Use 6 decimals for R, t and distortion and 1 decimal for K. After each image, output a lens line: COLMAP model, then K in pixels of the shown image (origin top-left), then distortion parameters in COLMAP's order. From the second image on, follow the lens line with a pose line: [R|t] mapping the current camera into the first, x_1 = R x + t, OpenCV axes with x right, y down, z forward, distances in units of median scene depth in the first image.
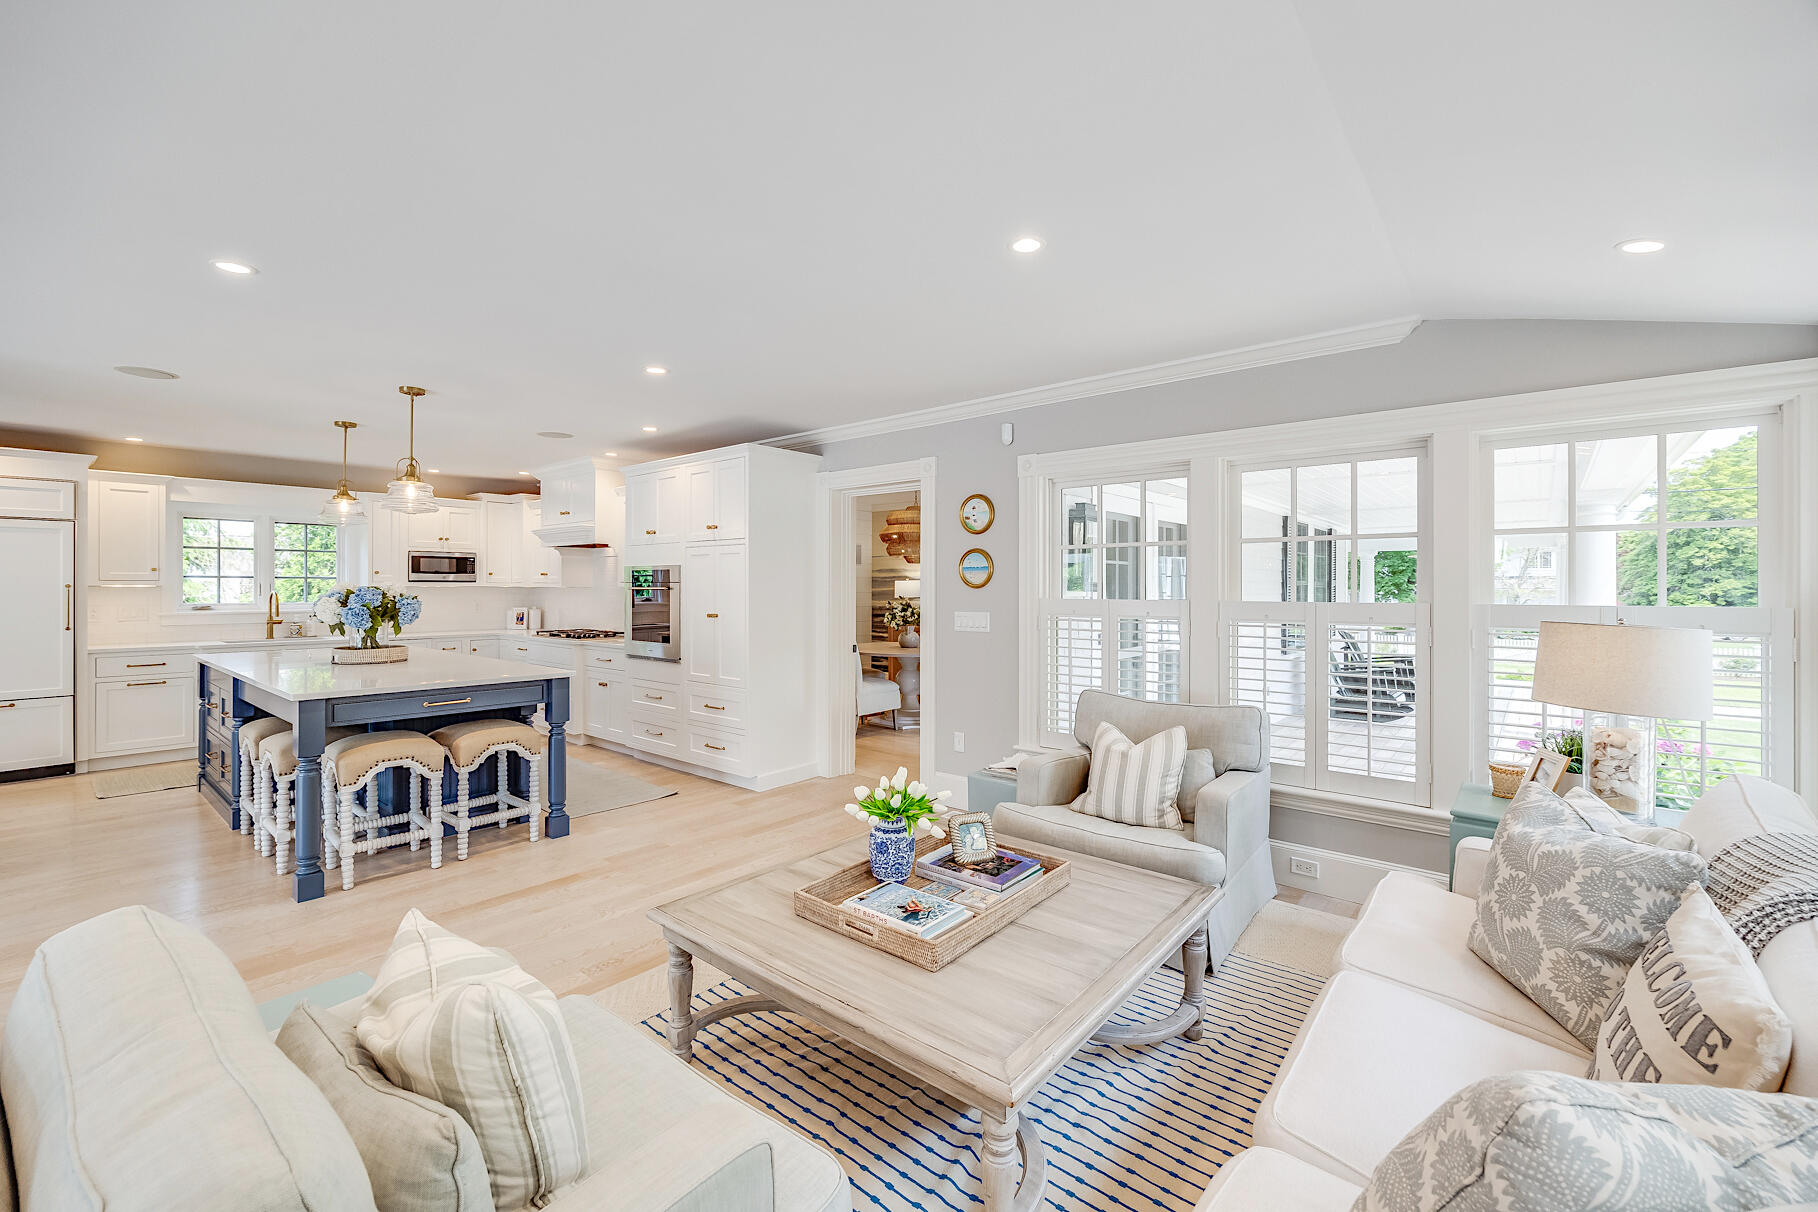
lens RADIAL K [[747.4, 0, 912.3], [0, 747.4, 594.7], [0, 0, 1]] dist [-0.008768, -0.000198]
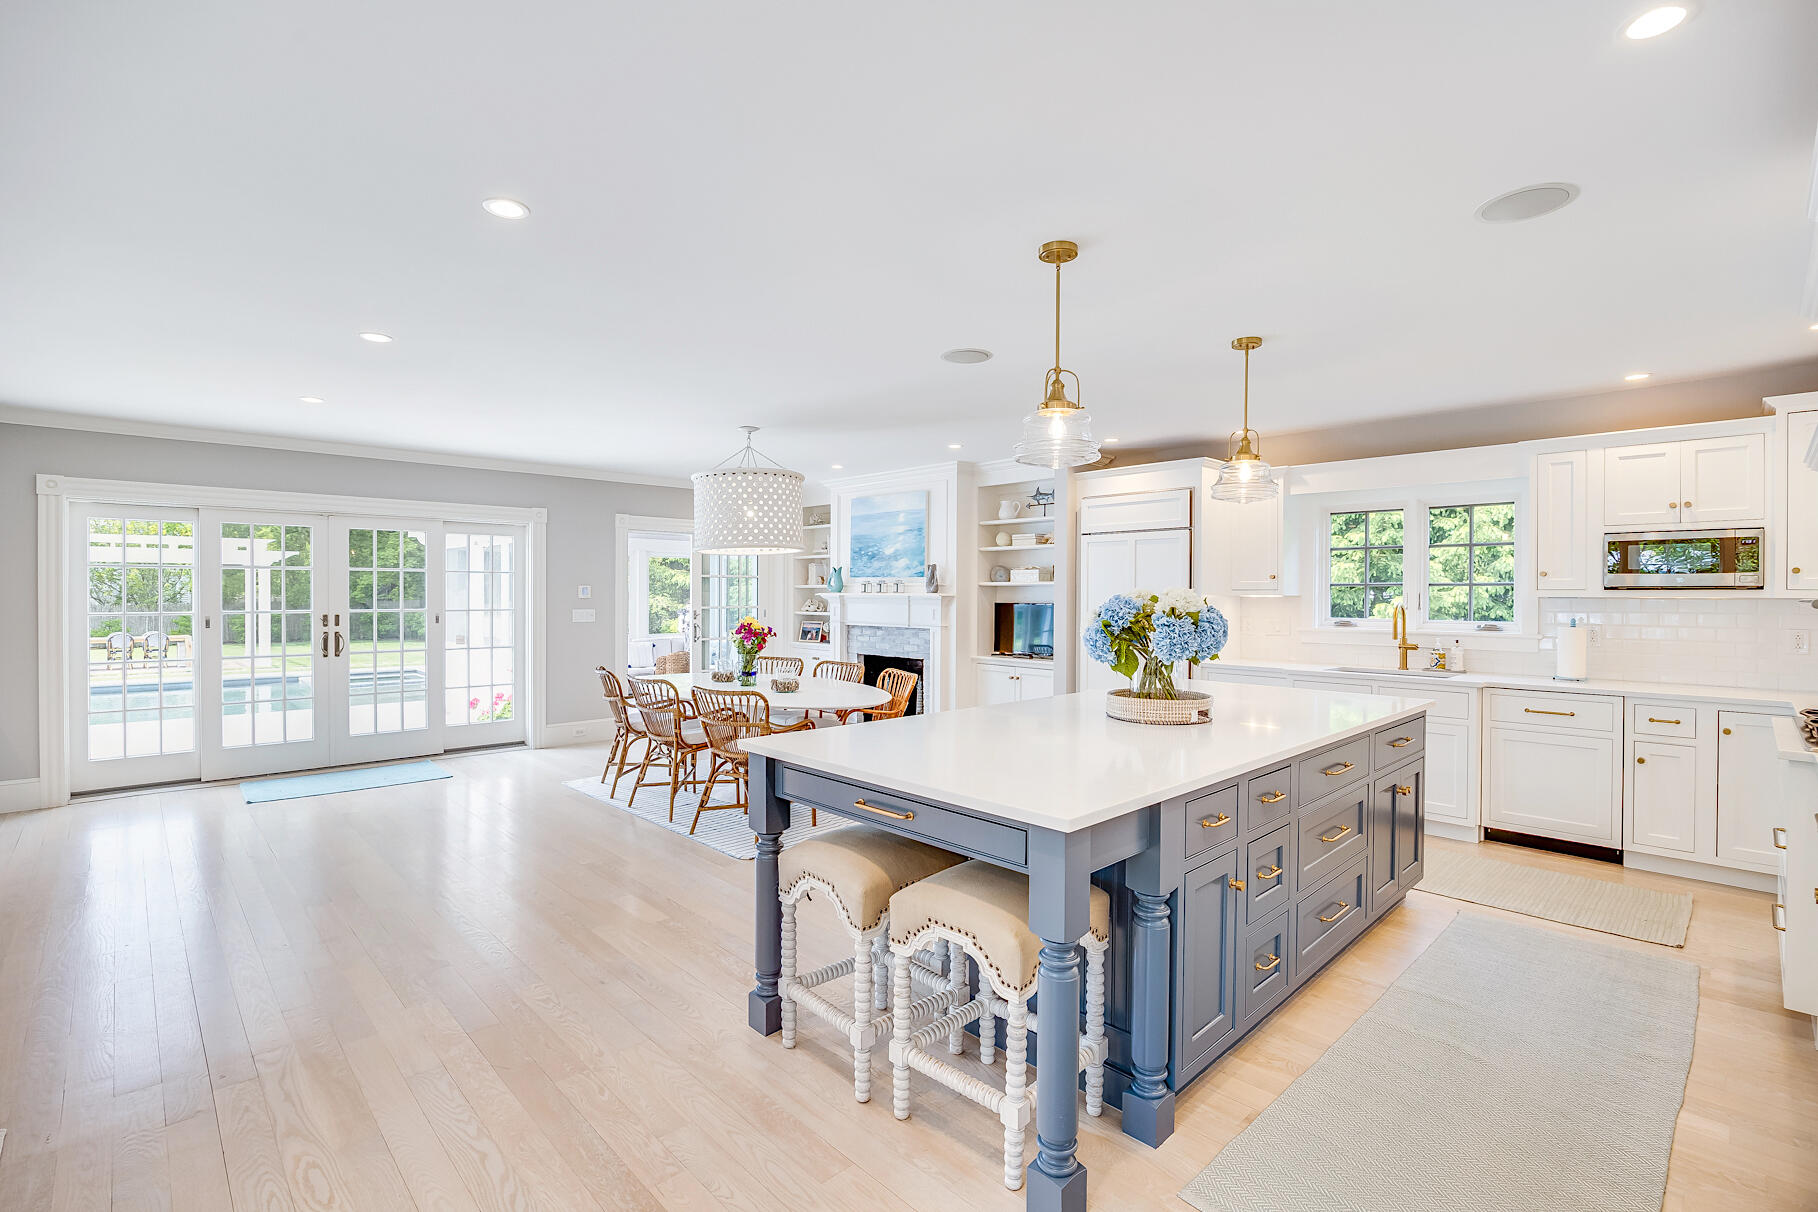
lens RADIAL K [[829.1, 0, 915.2], [0, 829.1, 598.3], [0, 0, 1]] dist [-0.004501, -0.000443]
pose [[-0.094659, 0.001663, -0.995508, -0.023069], [-0.015614, 0.999873, 0.003155, -0.006119], [0.995387, 0.015843, -0.094621, 0.738096]]
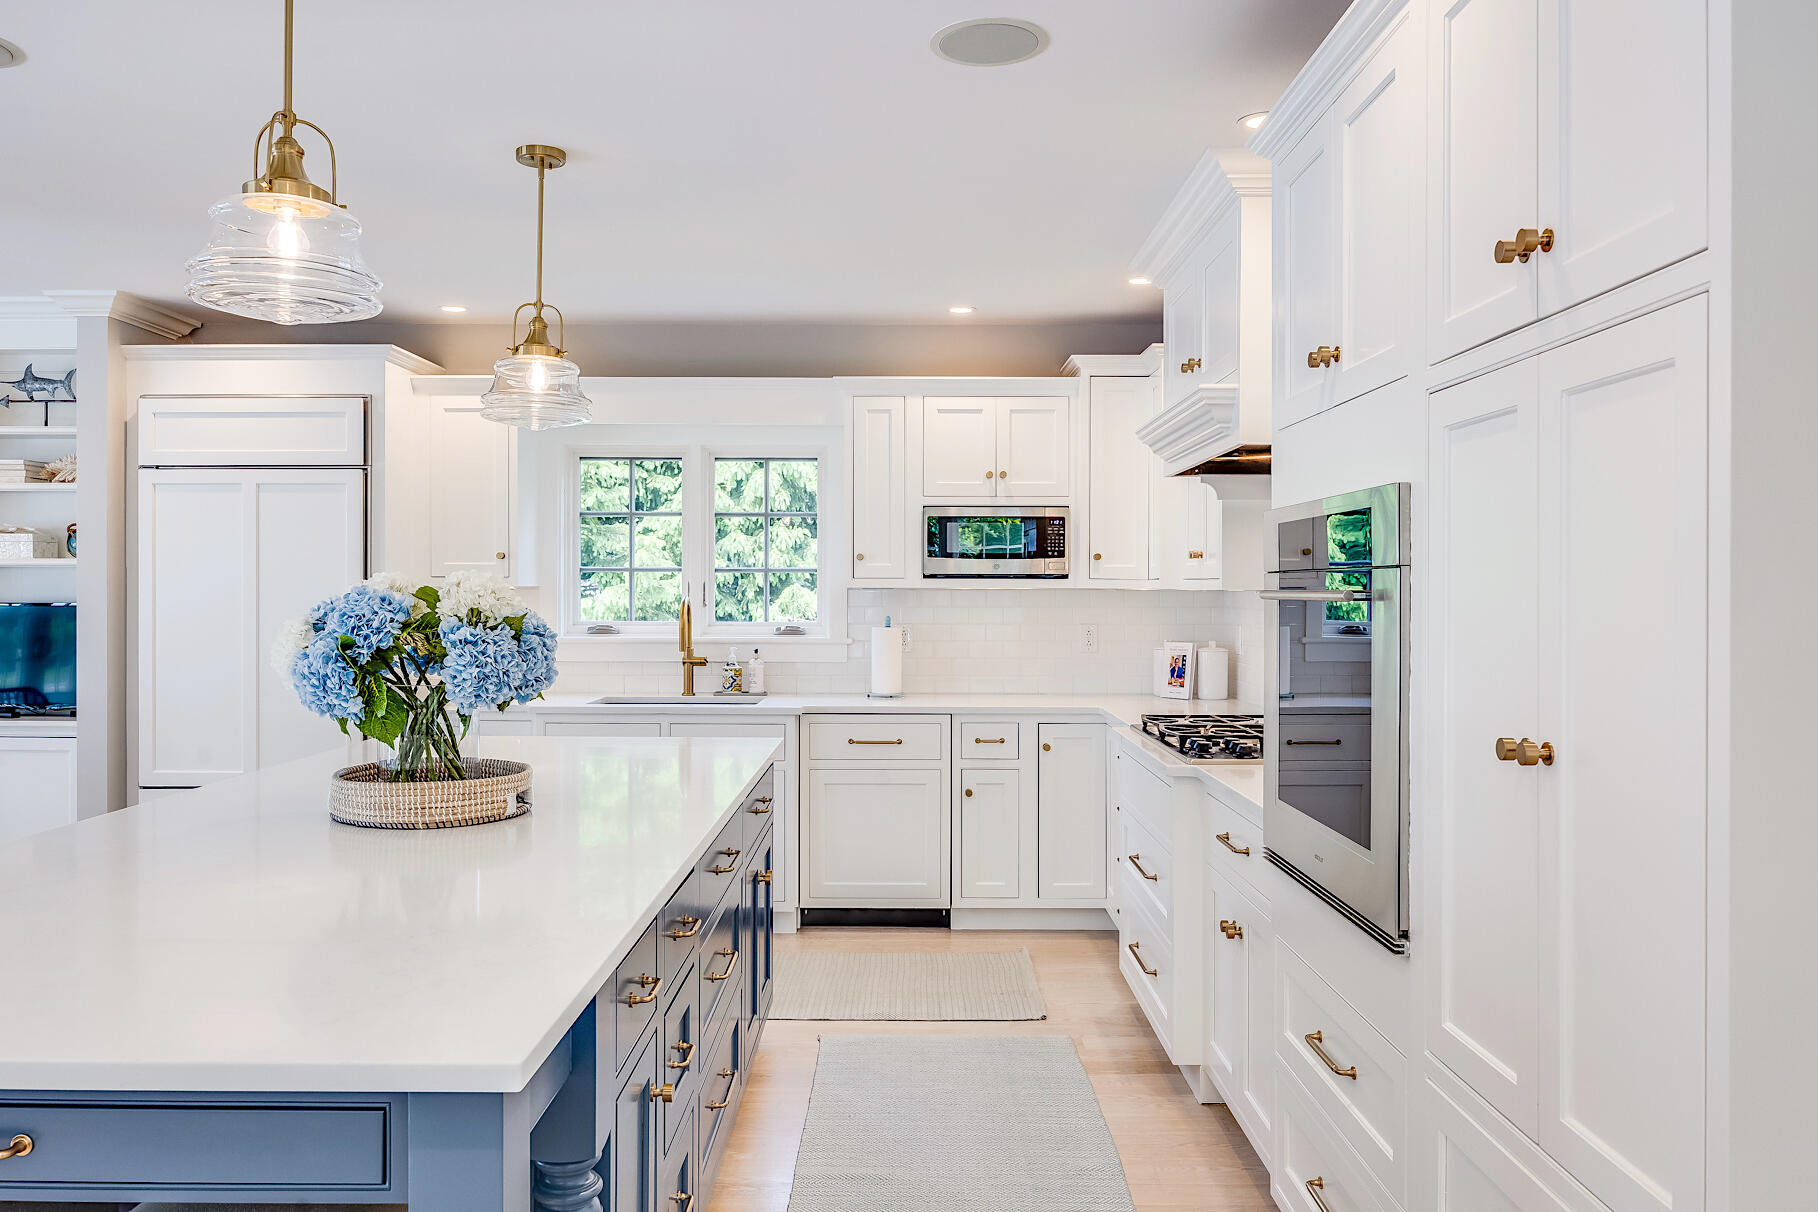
lens RADIAL K [[1345.7, 0, 907.7], [0, 1345.7, 596.4], [0, 0, 1]] dist [-0.005586, -0.005979]
pose [[0.641328, 0.004176, -0.767255, -0.115427], [-0.009780, 0.999948, -0.002733, -0.005718], [0.767204, 0.009257, 0.641336, 0.664742]]
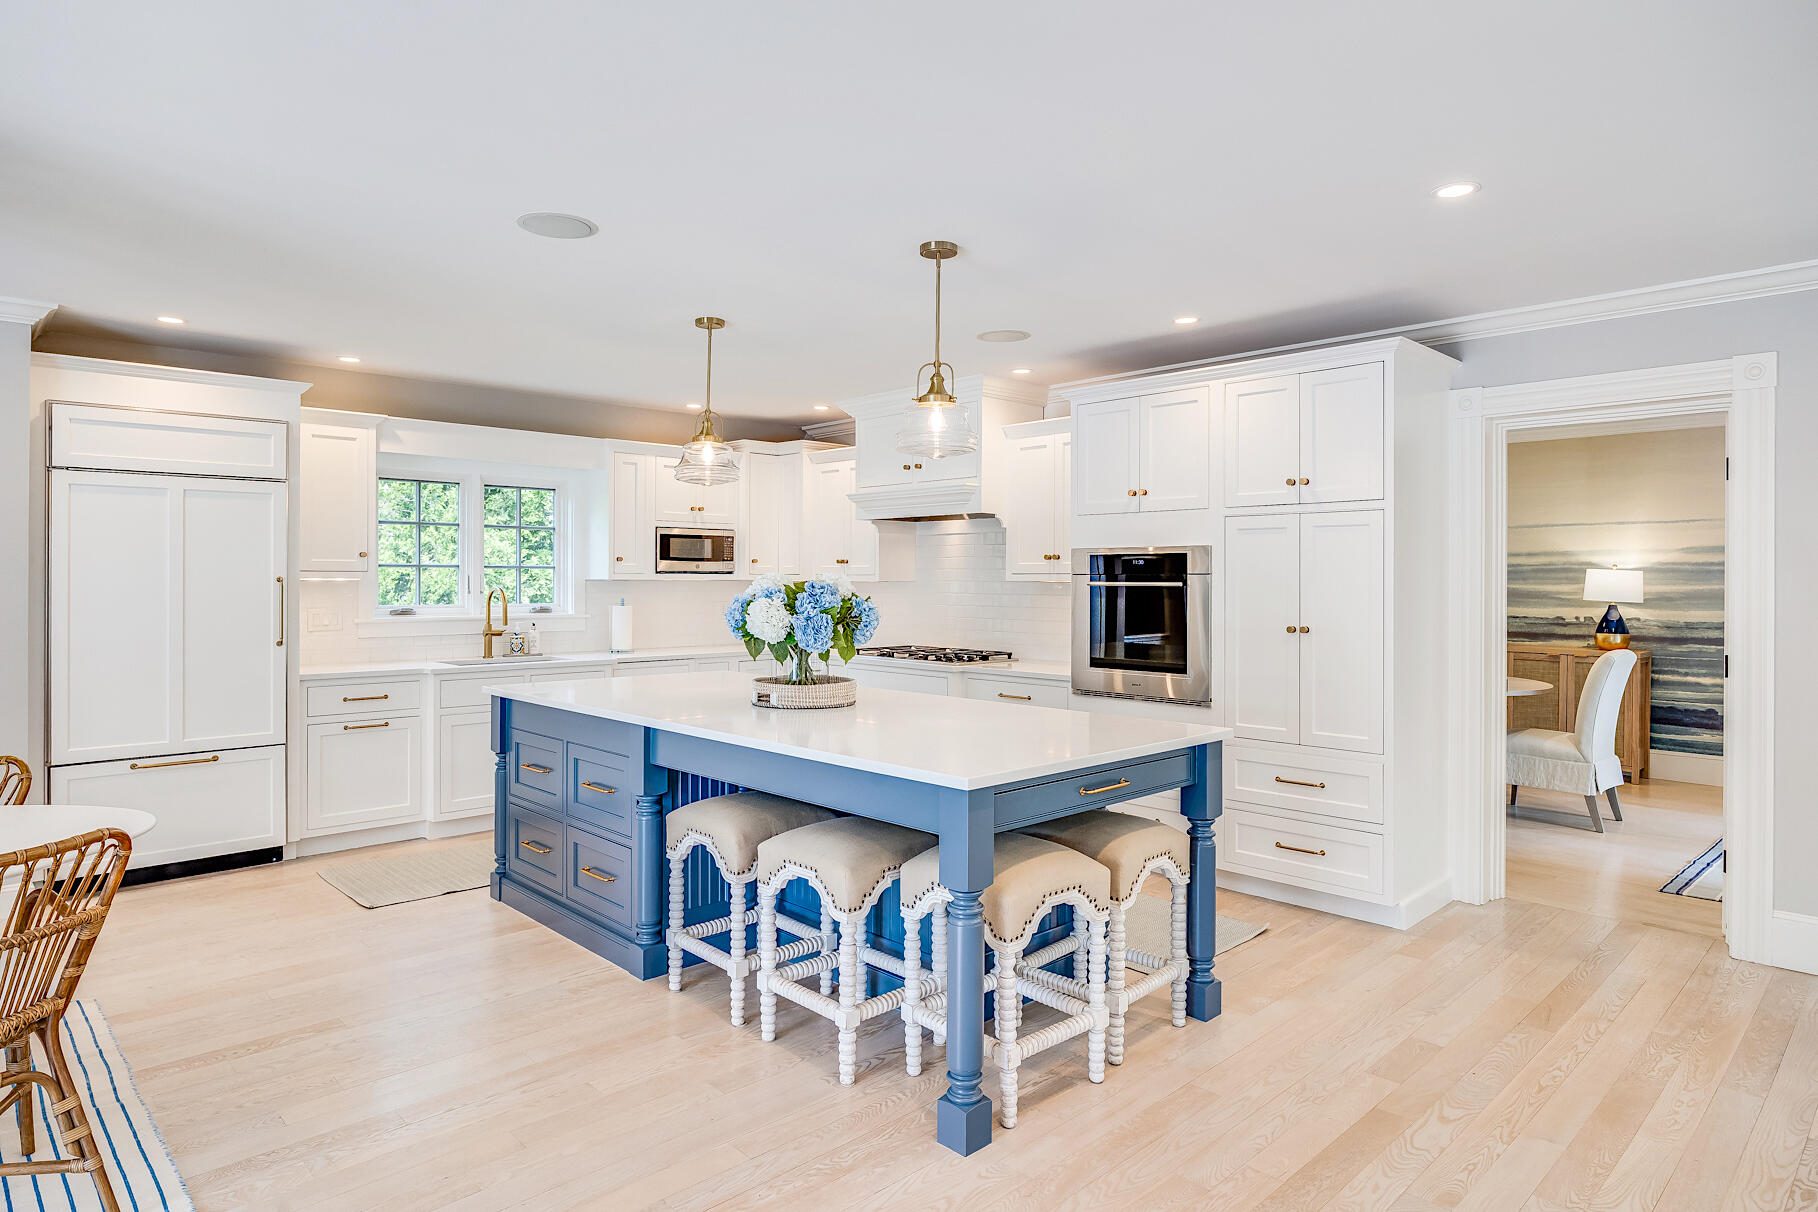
lens RADIAL K [[1028.6, 0, 907.2], [0, 1028.6, 594.6], [0, 0, 1]] dist [-0.014401, 0.000884]
pose [[0.994103, 0.002659, -0.108407, -0.474511], [-0.002361, 0.999993, 0.002879, -0.001842], [0.108414, -0.002606, 0.994102, 0.145793]]
